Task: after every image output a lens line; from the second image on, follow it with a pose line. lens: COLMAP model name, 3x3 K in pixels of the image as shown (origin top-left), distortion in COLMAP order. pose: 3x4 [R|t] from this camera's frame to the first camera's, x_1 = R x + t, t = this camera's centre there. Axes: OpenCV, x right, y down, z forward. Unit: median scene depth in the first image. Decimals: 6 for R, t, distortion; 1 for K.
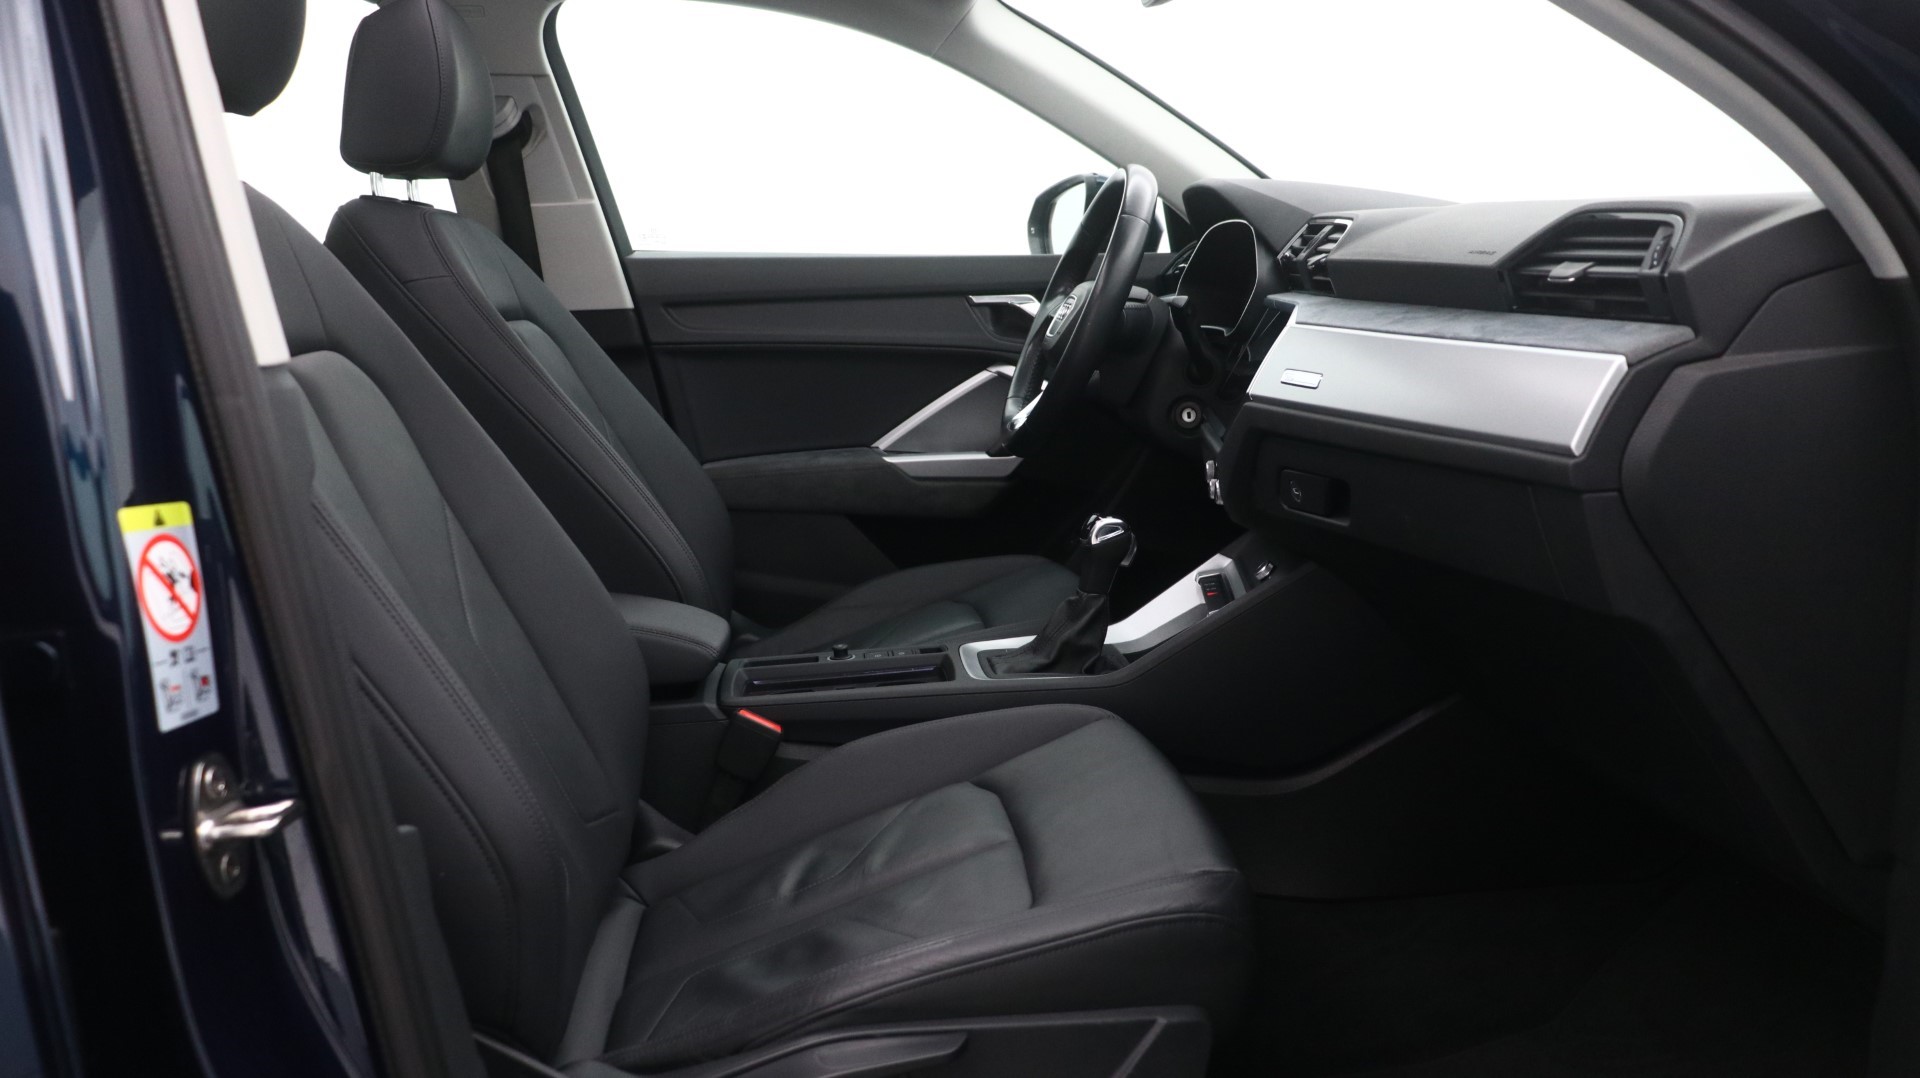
lens RADIAL K [[1527.0, 0, 960.1], [0, 1527.0, 536.6], [0, 0, 1]] dist [-0.020743, -0.002548]
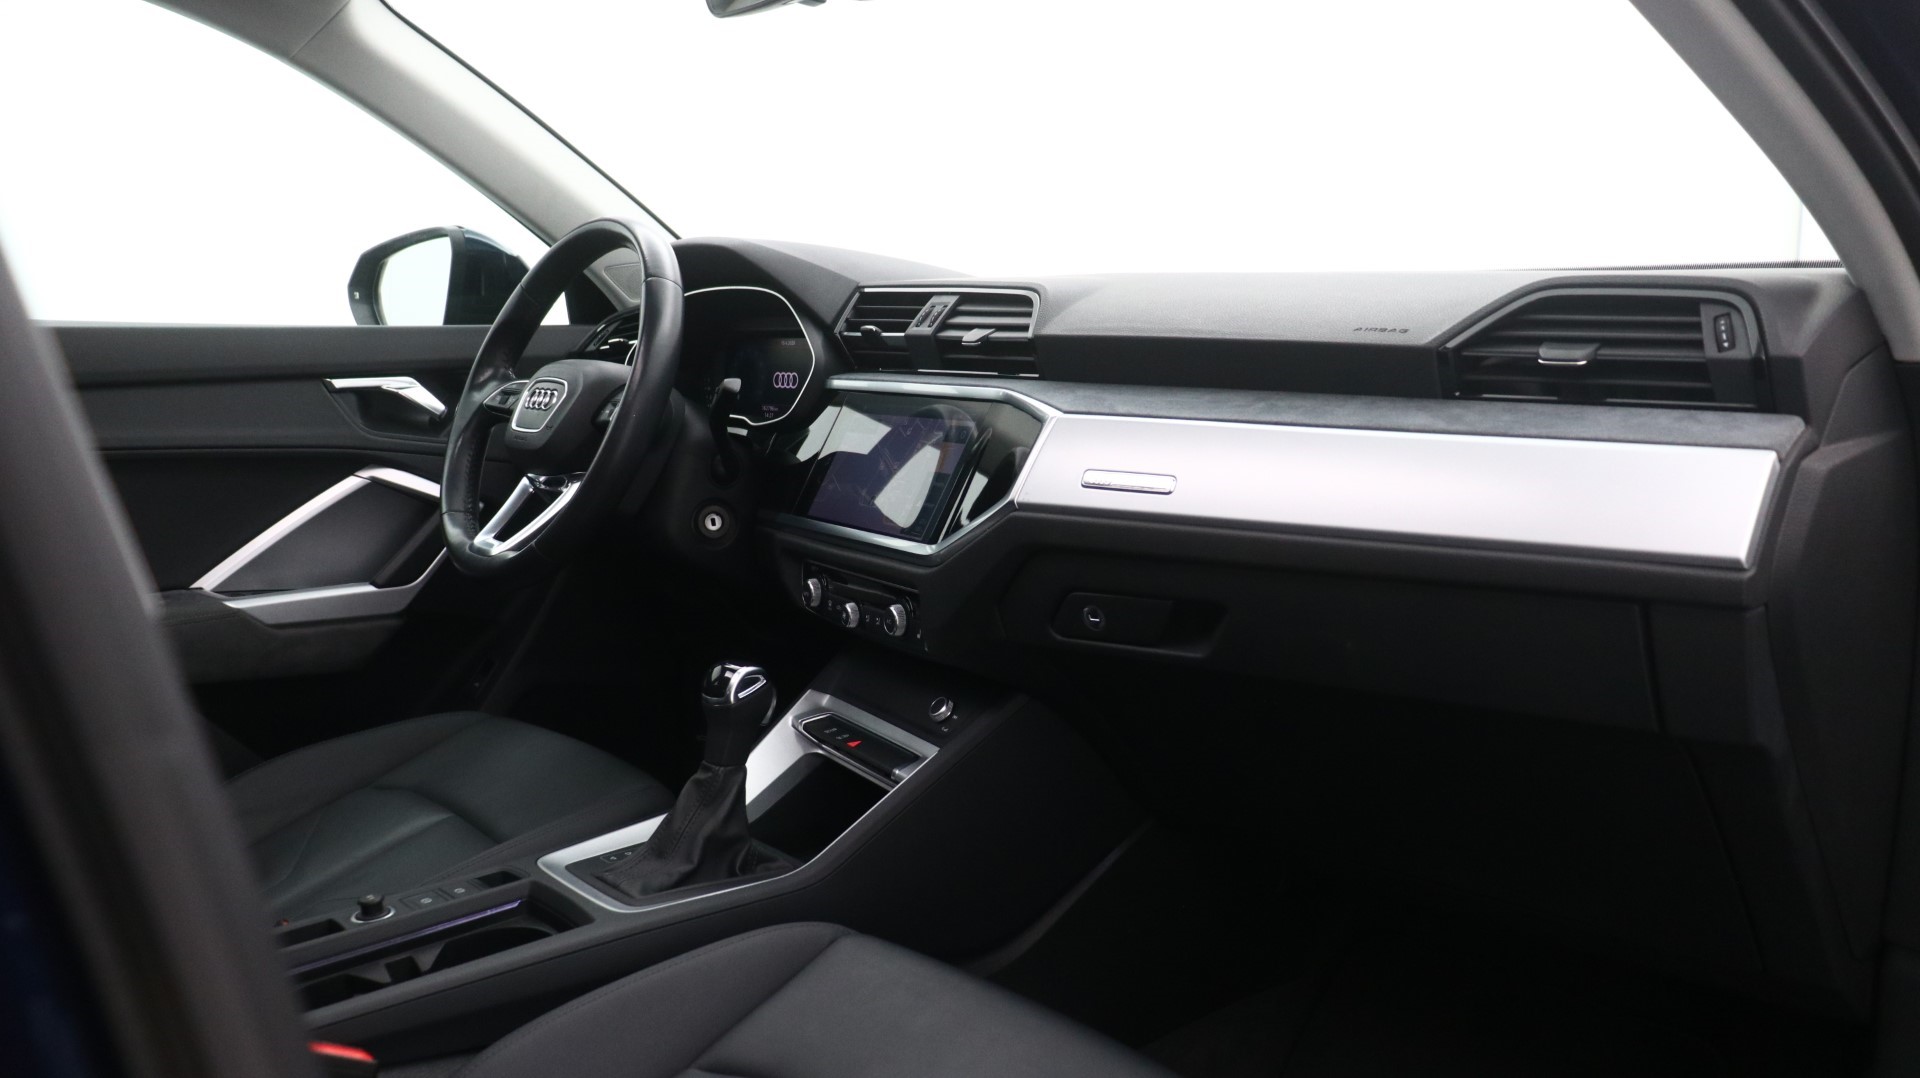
lens RADIAL K [[1527.0, 0, 958.9], [0, 1527.0, 539.4], [0, 0, 1]] dist [-0.020743, -0.002548]
pose [[0.821137, -0.069472, 0.566487, -0.235385], [0.094569, 0.995405, -0.015007, -0.052039], [-0.562841, 0.065895, 0.823934, 0.285883]]
